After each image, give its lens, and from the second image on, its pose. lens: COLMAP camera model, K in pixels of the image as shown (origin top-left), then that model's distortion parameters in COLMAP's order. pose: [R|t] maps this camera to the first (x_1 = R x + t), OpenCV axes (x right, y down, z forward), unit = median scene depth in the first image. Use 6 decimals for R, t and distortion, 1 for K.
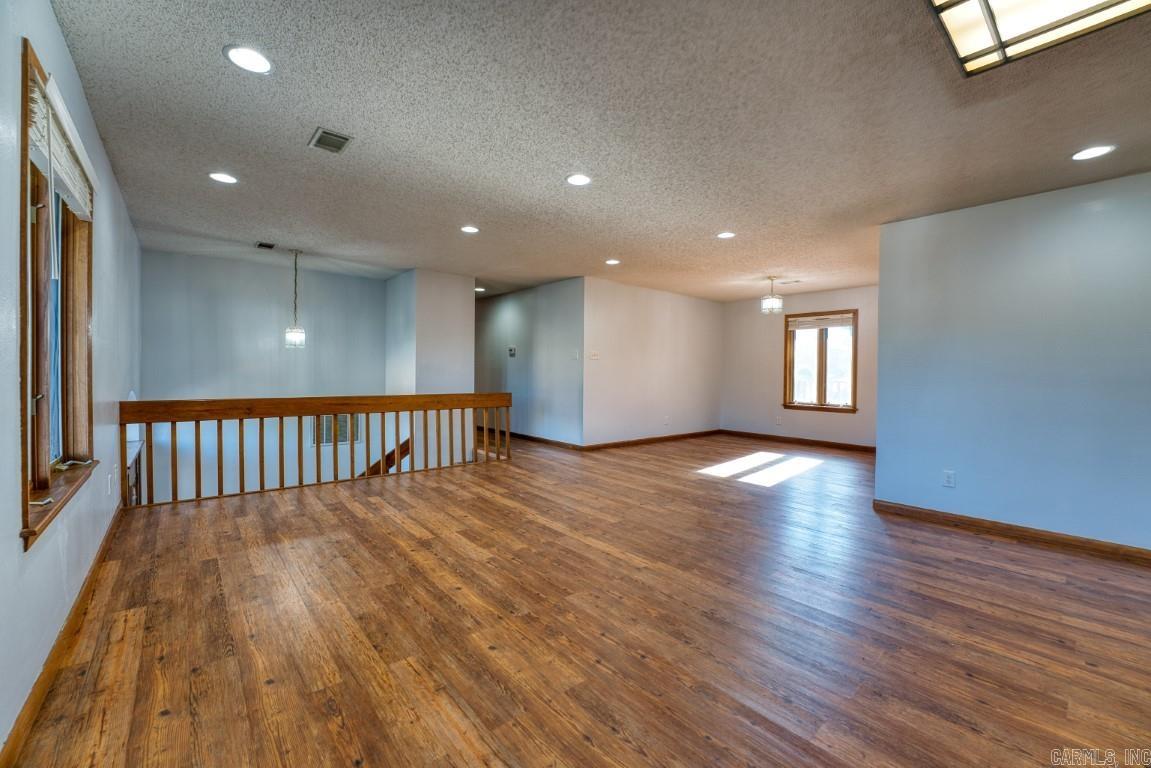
lens RADIAL K [[465.1, 0, 568.4], [0, 465.1, 381.3], [0, 0, 1]] dist [-0.029037, 0.003540]
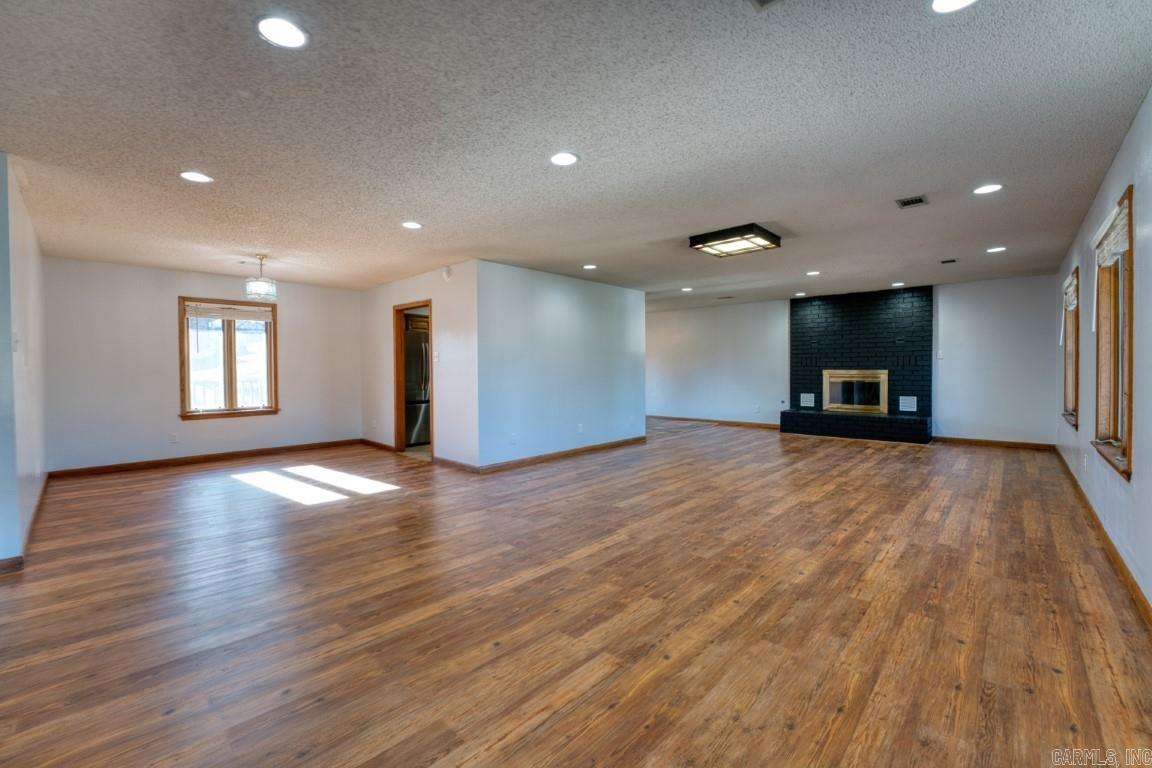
lens RADIAL K [[474.7, 0, 574.1], [0, 474.7, 375.0], [0, 0, 1]] dist [-0.026004, 0.004144]
pose [[-0.116636, -0.026290, 0.992827, -0.997286], [0.025701, 0.999235, 0.029479, -0.056373], [-0.992842, 0.028955, -0.115871, 1.228710]]
